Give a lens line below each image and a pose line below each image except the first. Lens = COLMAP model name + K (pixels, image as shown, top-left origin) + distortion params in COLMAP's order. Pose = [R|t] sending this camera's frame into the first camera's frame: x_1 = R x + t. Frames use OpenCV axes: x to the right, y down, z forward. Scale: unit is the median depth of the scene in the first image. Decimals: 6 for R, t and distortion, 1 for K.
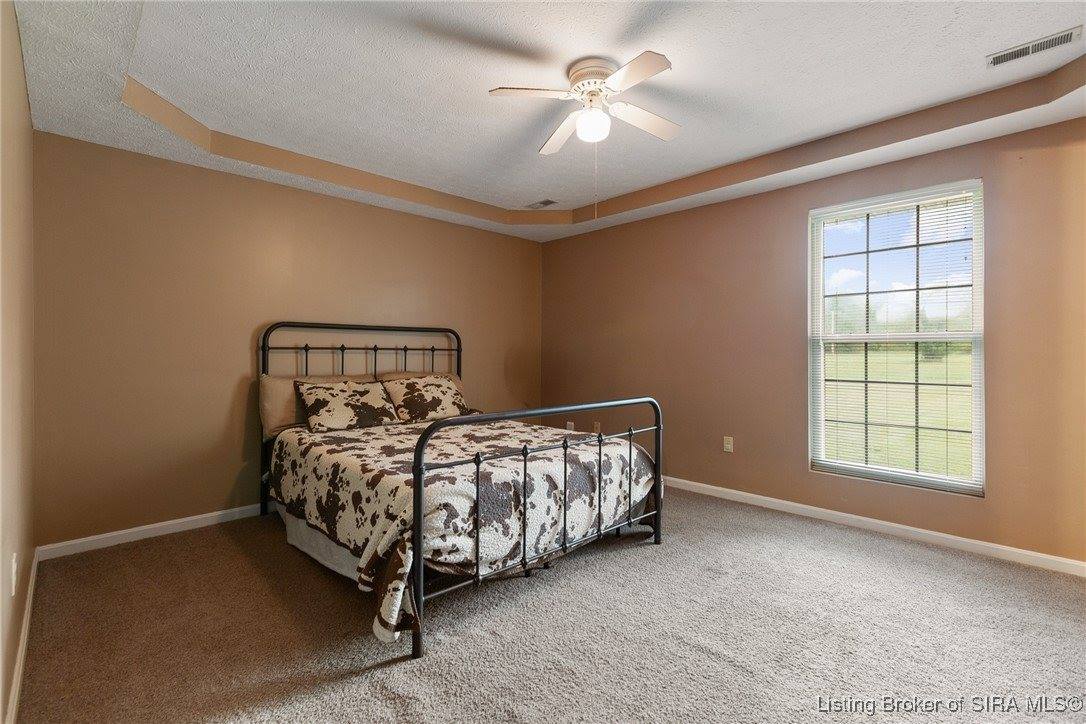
lens RADIAL K [[491.0, 0, 554.4], [0, 491.0, 358.7], [0, 0, 1]] dist [-0.000967, -0.000074]
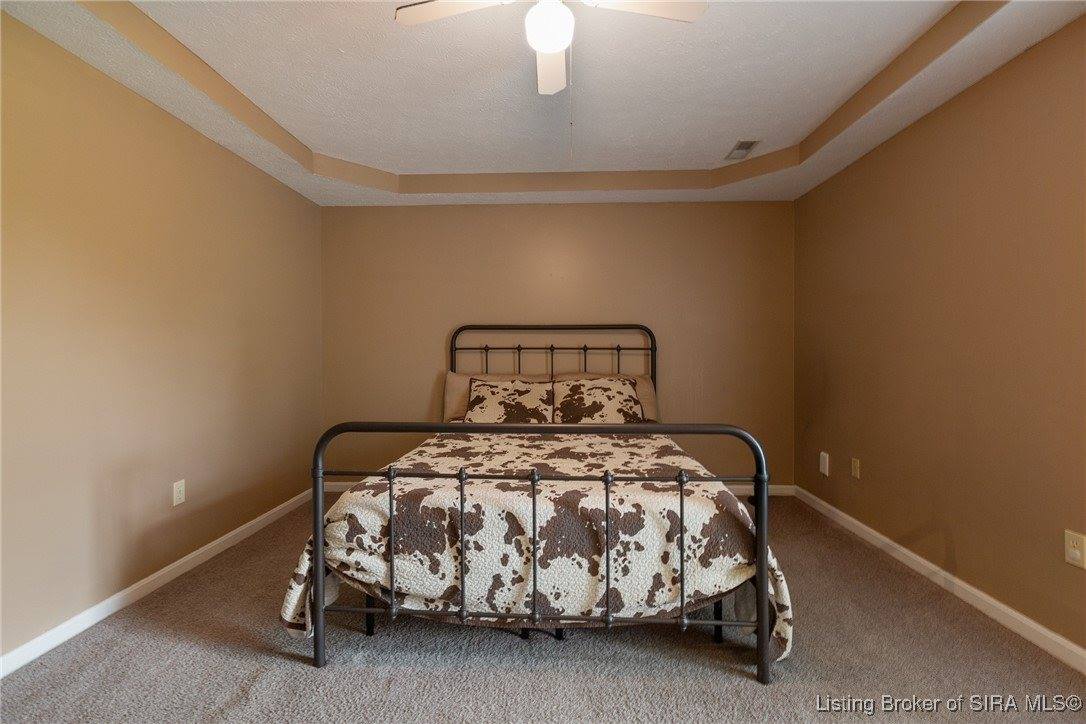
lens RADIAL K [[491.0, 0, 543.3], [0, 491.0, 356.3], [0, 0, 1]] dist [-0.000967, -0.000074]
pose [[0.679230, 0.001582, -0.733924, 0.534205], [-0.006898, 0.999967, -0.004228, -0.000835], [0.733893, 0.007935, 0.679219, 0.484617]]
